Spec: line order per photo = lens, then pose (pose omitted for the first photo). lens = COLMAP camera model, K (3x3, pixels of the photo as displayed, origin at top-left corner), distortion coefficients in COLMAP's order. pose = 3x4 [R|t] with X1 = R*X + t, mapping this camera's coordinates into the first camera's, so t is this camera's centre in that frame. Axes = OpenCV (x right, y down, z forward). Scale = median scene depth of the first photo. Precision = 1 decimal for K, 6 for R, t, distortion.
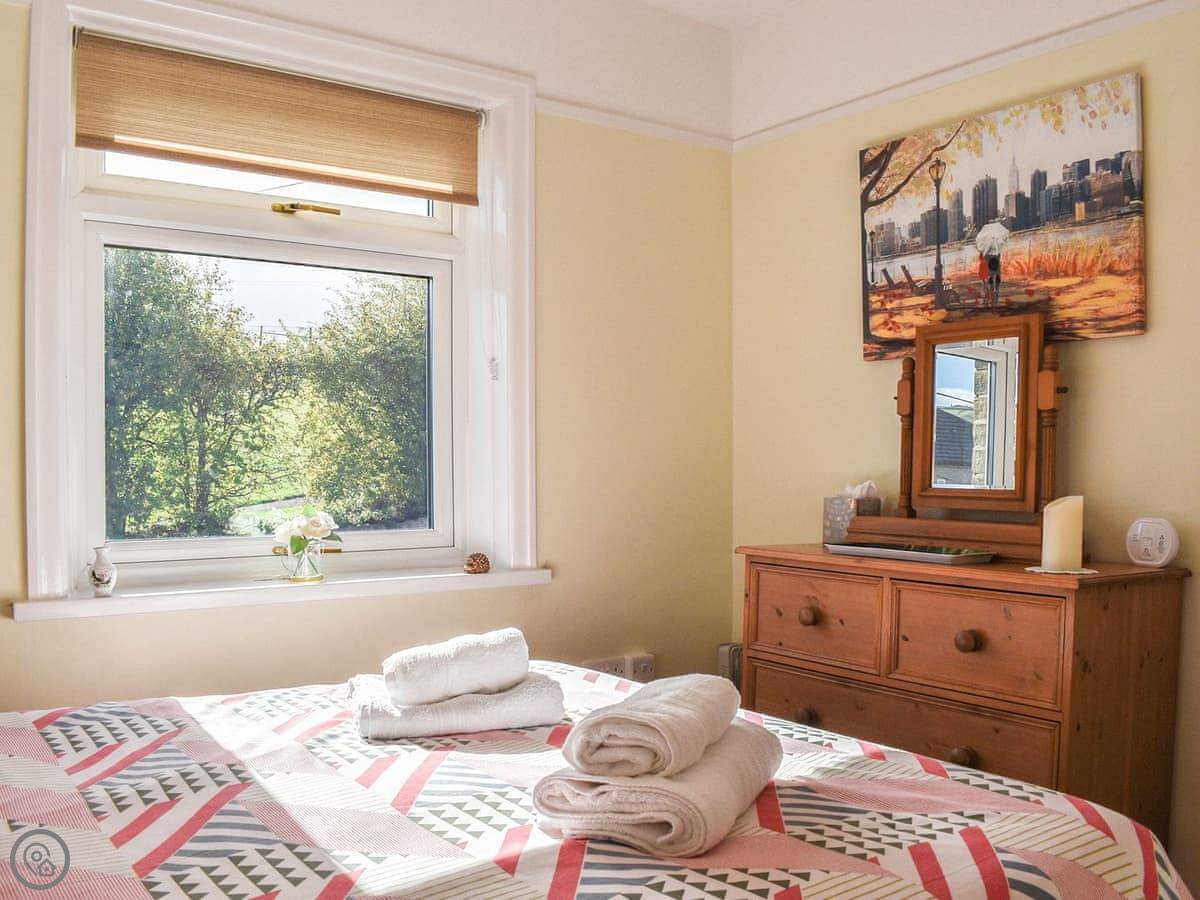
lens RADIAL K [[1065.7, 0, 600.0], [0, 1065.7, 450.0], [0, 0, 1]] dist [-0.100277, 0.021579]
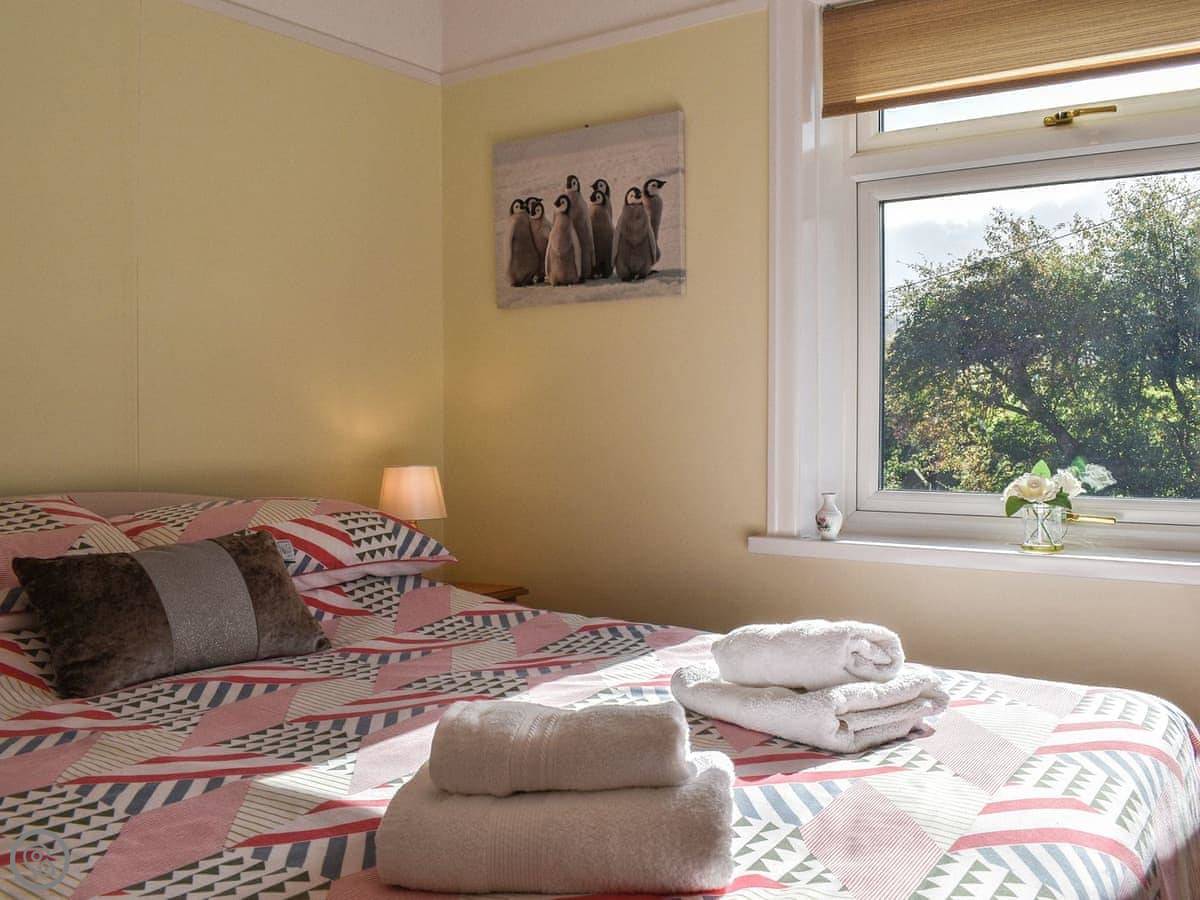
lens RADIAL K [[1065.7, 0, 600.0], [0, 1065.7, 450.0], [0, 0, 1]] dist [-0.100277, 0.021579]
pose [[0.331872, 0.035455, -0.942658, 0.443689], [0.017912, 0.998876, 0.043875, -0.002951], [0.943154, -0.031446, 0.330864, 0.402721]]
